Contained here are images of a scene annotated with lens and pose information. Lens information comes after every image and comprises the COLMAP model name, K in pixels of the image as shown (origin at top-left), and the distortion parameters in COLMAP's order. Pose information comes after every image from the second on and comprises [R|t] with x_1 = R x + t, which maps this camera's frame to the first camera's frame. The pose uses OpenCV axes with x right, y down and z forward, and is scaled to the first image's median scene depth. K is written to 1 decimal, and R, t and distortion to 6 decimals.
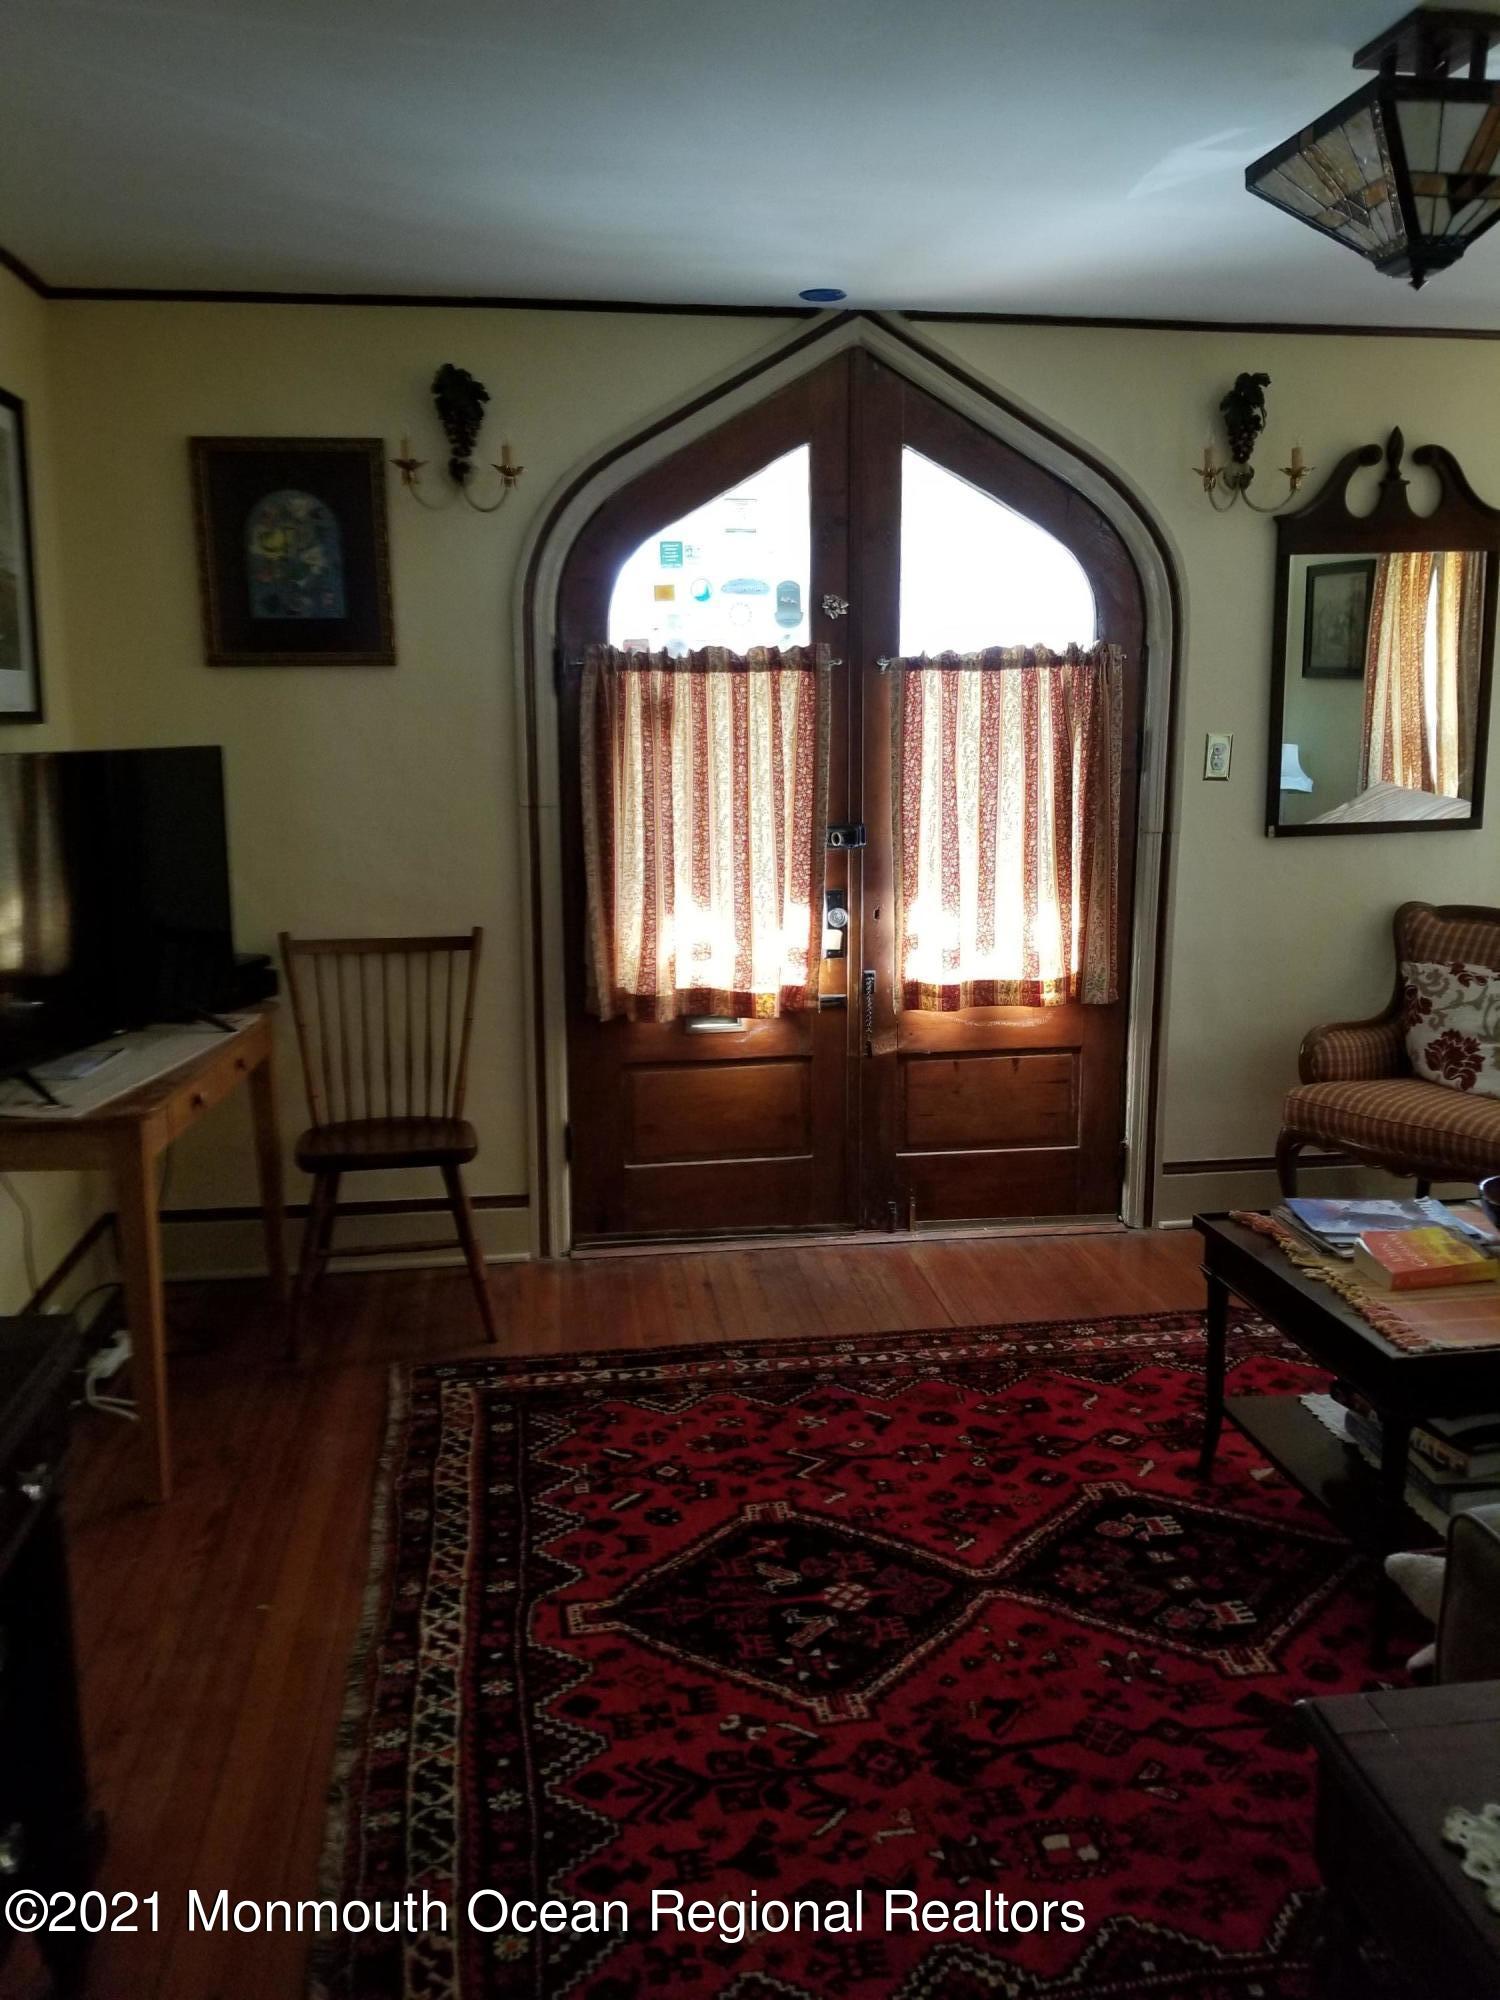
lens RADIAL K [[1601.1, 0, 750.0], [0, 1601.1, 1000.0], [0, 0, 1]] dist [-0.005482, -0.006227]
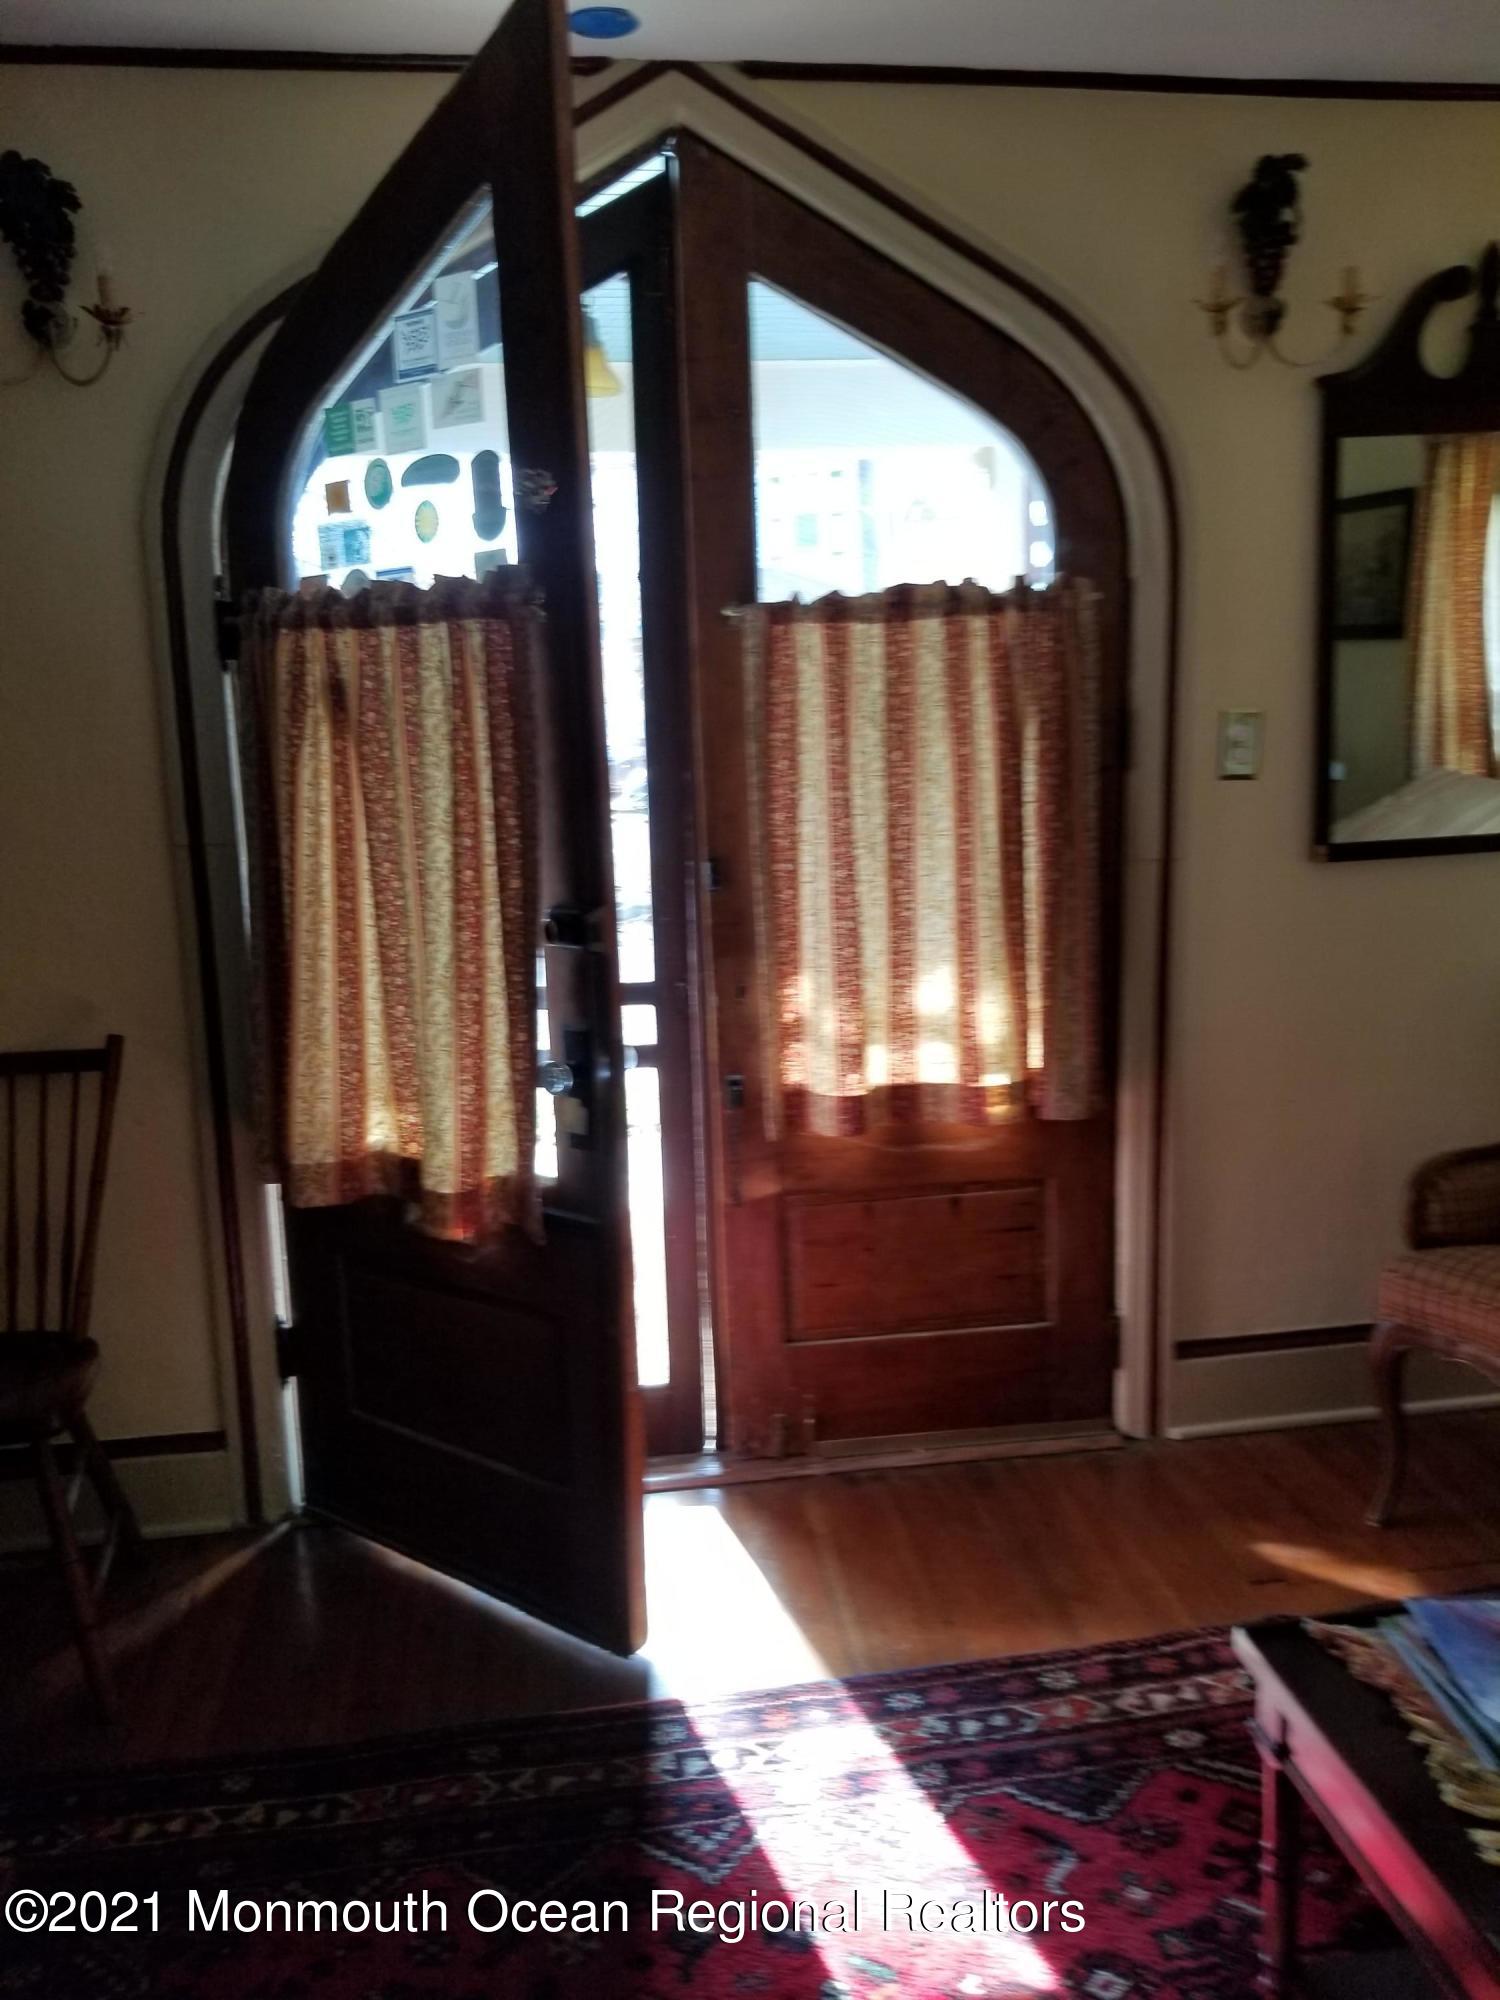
lens RADIAL K [[1528.4, 0, 838.1], [0, 1528.4, 999.8], [0, 0, 1]] dist [0.025957, -0.112605]
pose [[0.998640, -0.029061, 0.043276, 0.094958], [0.028340, 0.999451, 0.017184, -0.062185], [-0.043751, -0.015934, 0.998915, 0.372205]]
